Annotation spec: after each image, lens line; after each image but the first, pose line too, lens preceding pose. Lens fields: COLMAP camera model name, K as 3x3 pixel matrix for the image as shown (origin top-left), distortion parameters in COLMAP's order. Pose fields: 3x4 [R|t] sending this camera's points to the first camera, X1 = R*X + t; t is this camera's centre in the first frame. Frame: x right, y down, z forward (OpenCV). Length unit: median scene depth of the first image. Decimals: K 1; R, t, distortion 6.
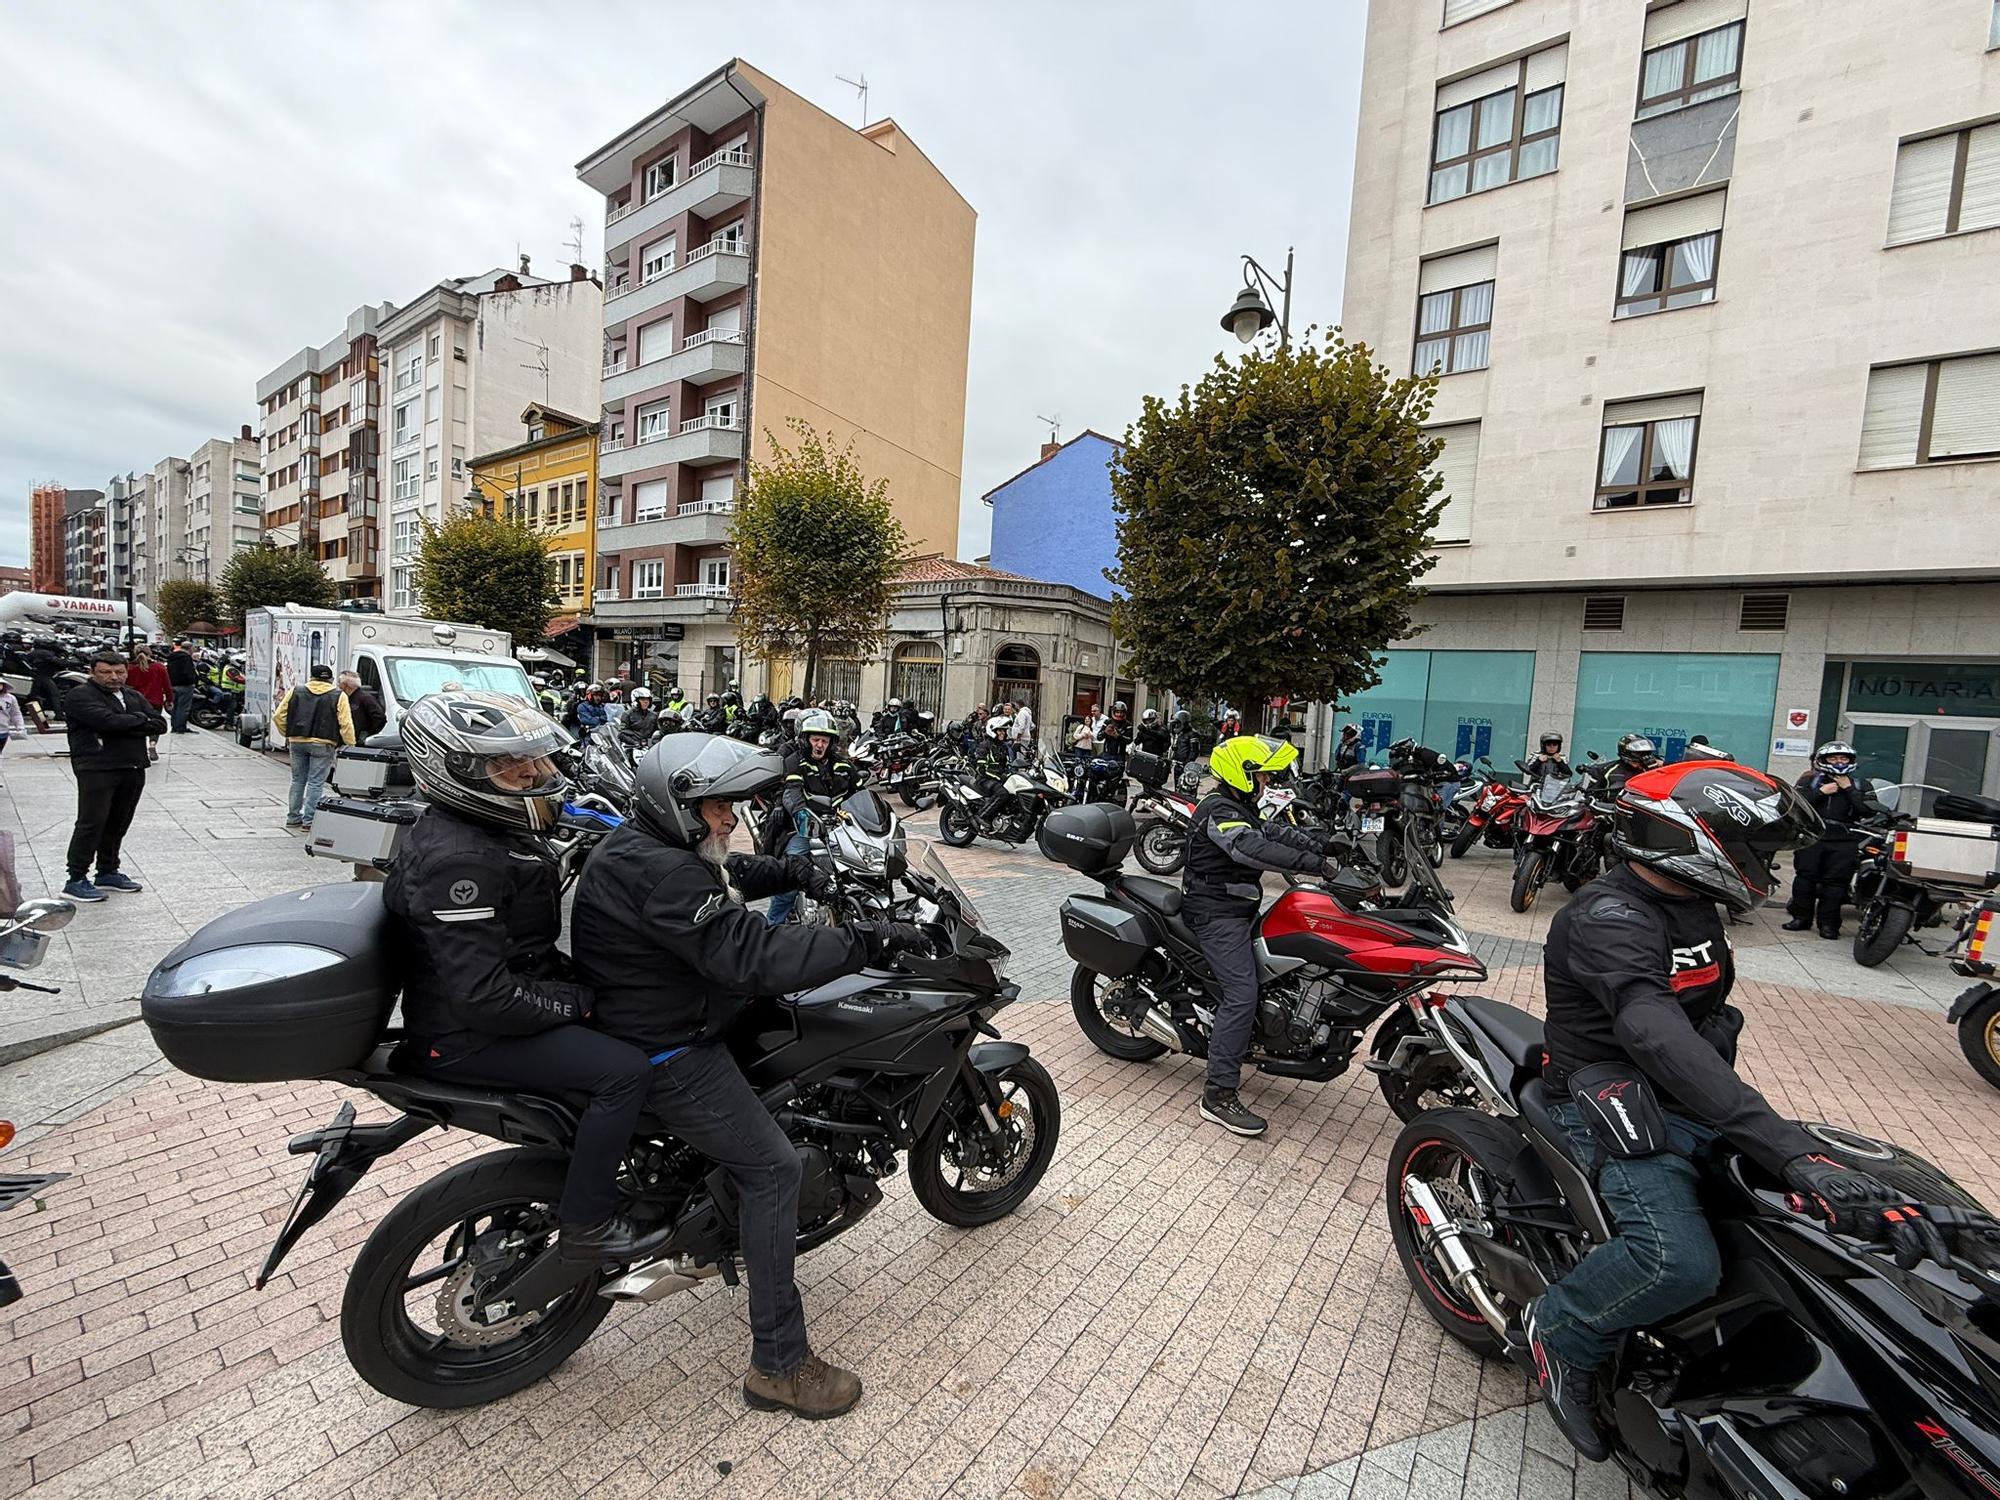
lens RADIAL K [[800.1, 0, 1000.0], [0, 800.1, 750.0], [0, 0, 1]] dist [-0.002019, -0.000499]
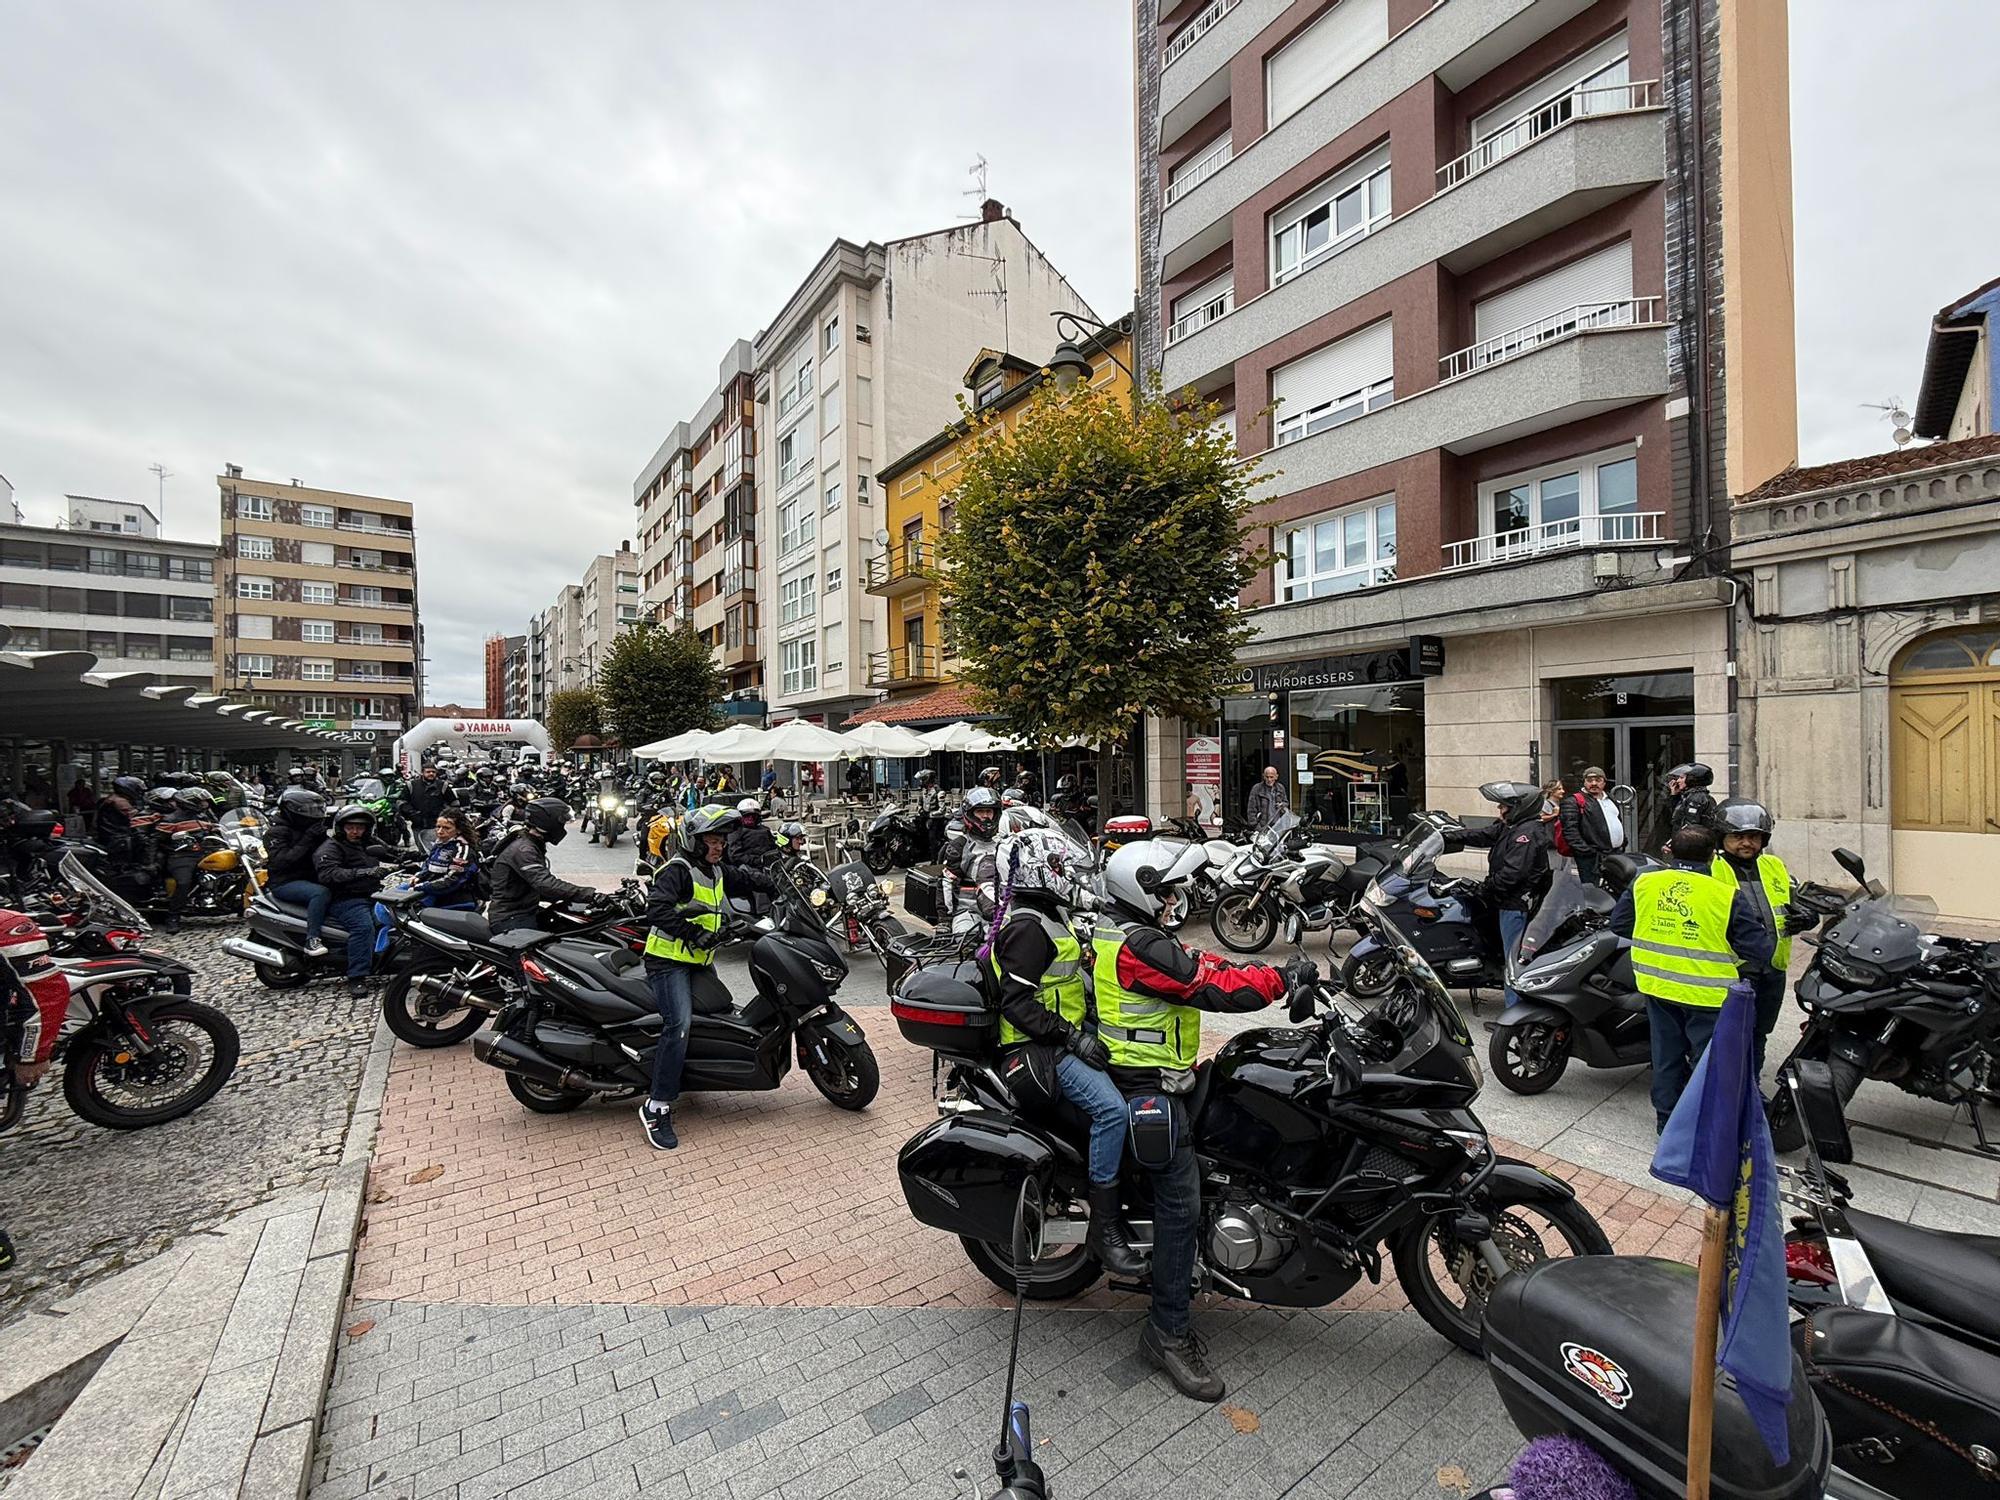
lens RADIAL K [[800.1, 0, 1000.0], [0, 800.1, 750.0], [0, 0, 1]] dist [-0.002019, -0.000499]
pose [[0.946999, -0.074973, -0.312365, -0.510976], [0.049174, 0.994756, -0.089680, -0.072660], [0.317451, 0.069567, 0.945719, 0.541813]]
